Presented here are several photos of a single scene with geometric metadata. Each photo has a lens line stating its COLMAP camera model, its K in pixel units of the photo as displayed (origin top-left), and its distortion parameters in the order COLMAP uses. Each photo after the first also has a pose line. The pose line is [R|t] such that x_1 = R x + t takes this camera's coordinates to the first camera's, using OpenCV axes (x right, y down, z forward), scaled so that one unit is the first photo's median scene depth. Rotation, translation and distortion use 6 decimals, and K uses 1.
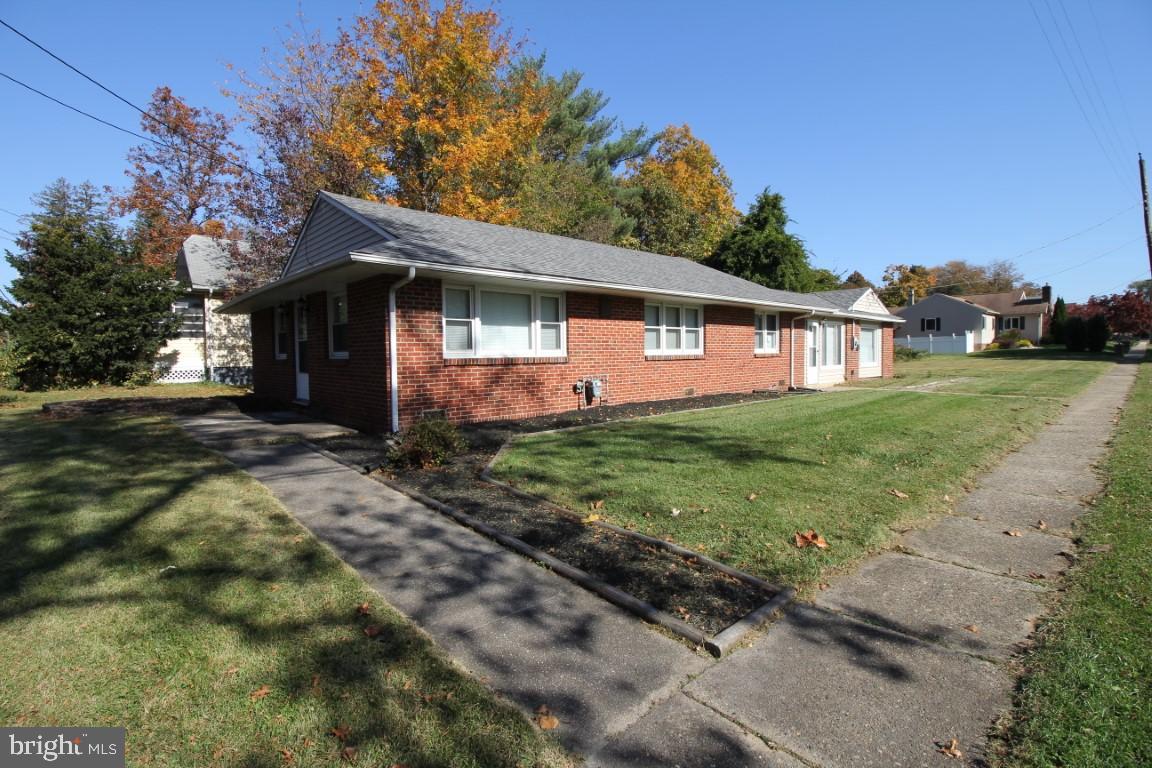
lens RADIAL K [[530.3, 0, 568.1], [0, 530.3, 378.4], [0, 0, 1]] dist [-0.011223, -0.006171]
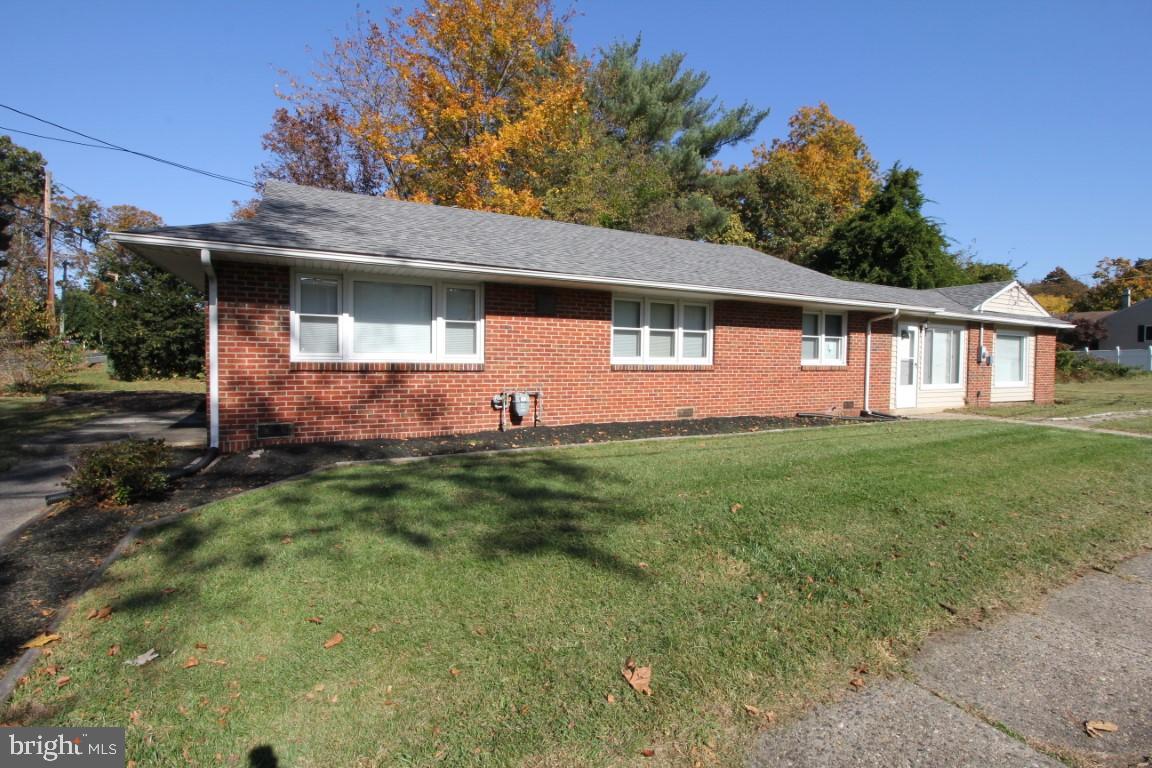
lens RADIAL K [[530.3, 0, 567.8], [0, 530.3, 377.1], [0, 0, 1]] dist [-0.011223, -0.006171]
pose [[0.964554, 0.033281, -0.261779, 0.200585], [-0.035806, 0.999347, -0.004882, -0.012696], [0.261446, 0.014083, 0.965115, 0.157359]]
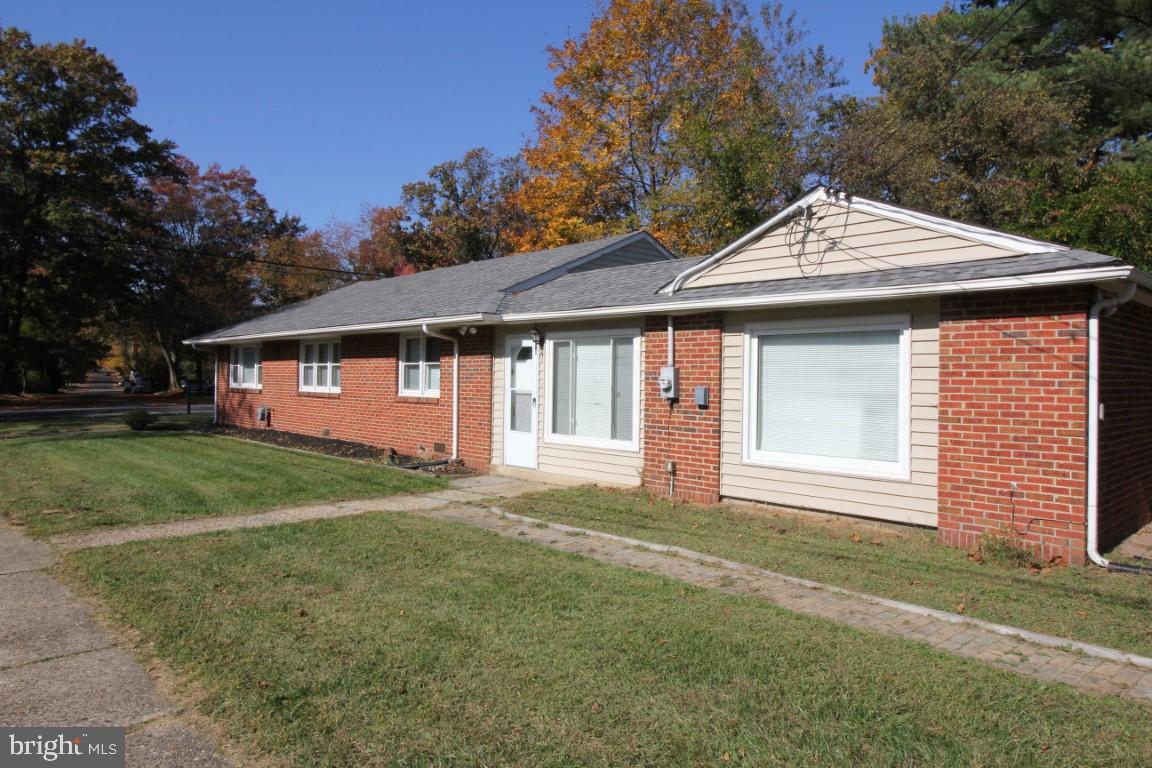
lens RADIAL K [[772.2, 0, 570.6], [0, 772.2, 387.7], [0, 0, 1]] dist [-0.008127, -0.000789]
pose [[0.005483, -0.000781, -0.999985, 1.202992], [-0.085169, 0.996366, -0.001246, -0.066772], [0.996351, 0.085174, 0.005396, 1.072844]]
